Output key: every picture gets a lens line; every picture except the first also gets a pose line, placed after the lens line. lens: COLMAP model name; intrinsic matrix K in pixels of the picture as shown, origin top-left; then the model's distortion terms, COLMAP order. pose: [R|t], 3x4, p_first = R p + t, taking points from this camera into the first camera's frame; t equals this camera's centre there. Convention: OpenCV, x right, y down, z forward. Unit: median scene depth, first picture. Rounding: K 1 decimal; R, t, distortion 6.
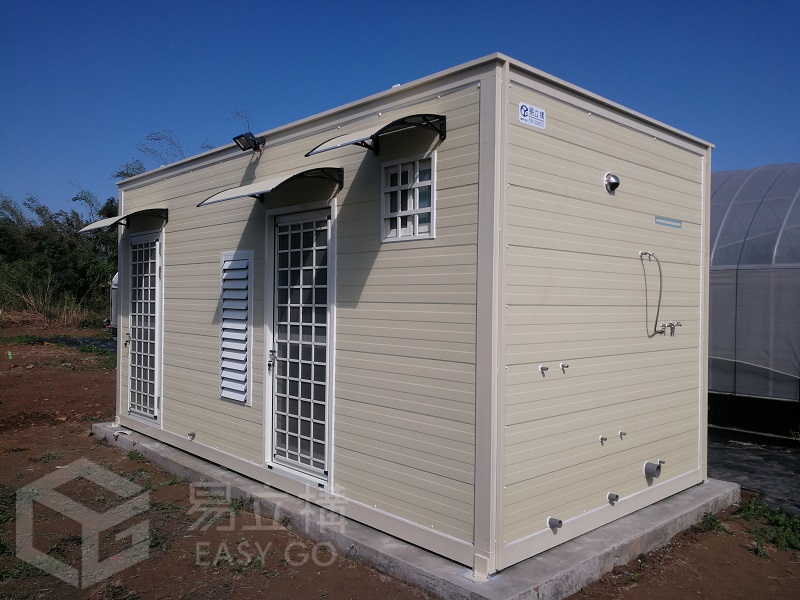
lens RADIAL K [[659.6, 0, 400.0], [0, 659.6, 300.0], [0, 0, 1]] dist [0.001280, -0.002493]
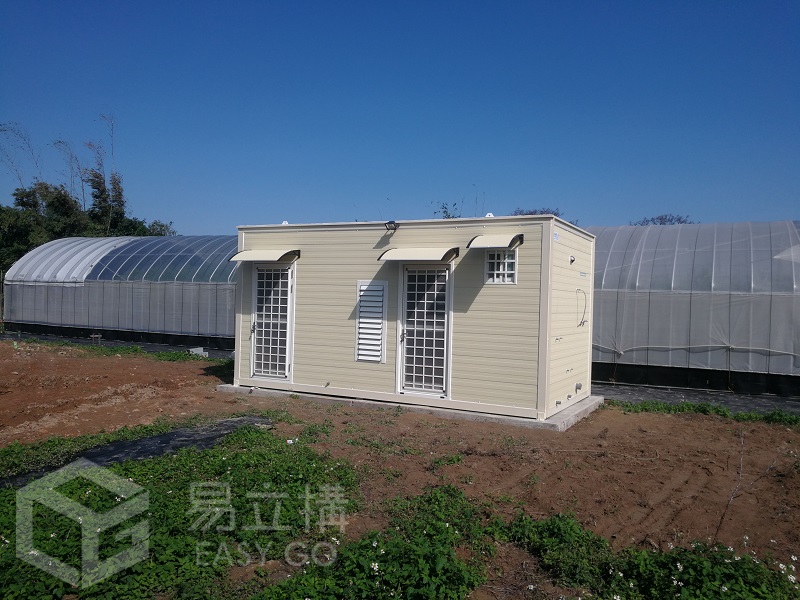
lens RADIAL K [[652.4, 0, 397.8], [0, 652.4, 311.0], [0, 0, 1]] dist [0.136356, -0.000005]
pose [[0.945043, 0.010371, 0.326783, -0.884580], [-0.017177, 0.999691, 0.017948, -0.026072], [-0.326496, -0.022575, 0.944929, -0.865336]]
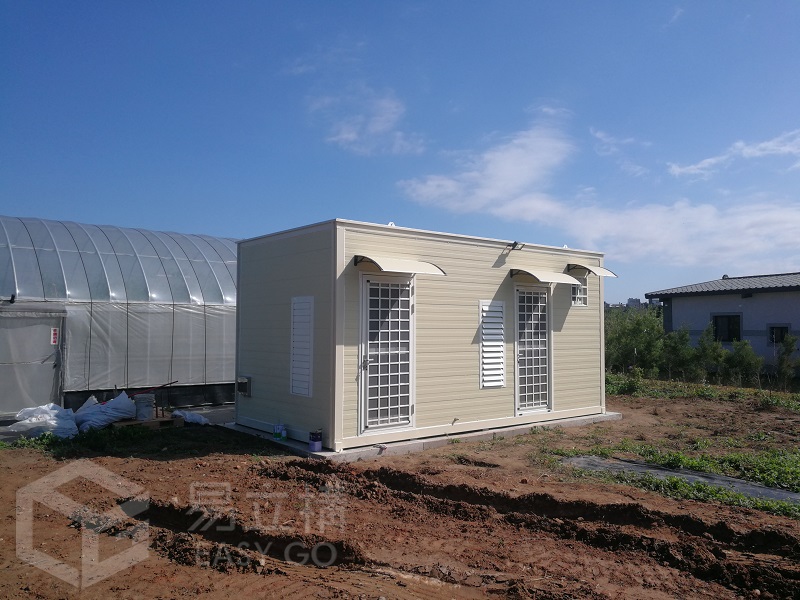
lens RADIAL K [[659.6, 0, 400.0], [0, 659.6, 300.0], [0, 0, 1]] dist [0.001280, -0.002493]
pose [[0.068261, 0.033436, 0.997107, -2.277017], [0.000675, 0.999436, -0.033561, -0.020419], [-0.997667, 0.002964, 0.068200, 1.278250]]
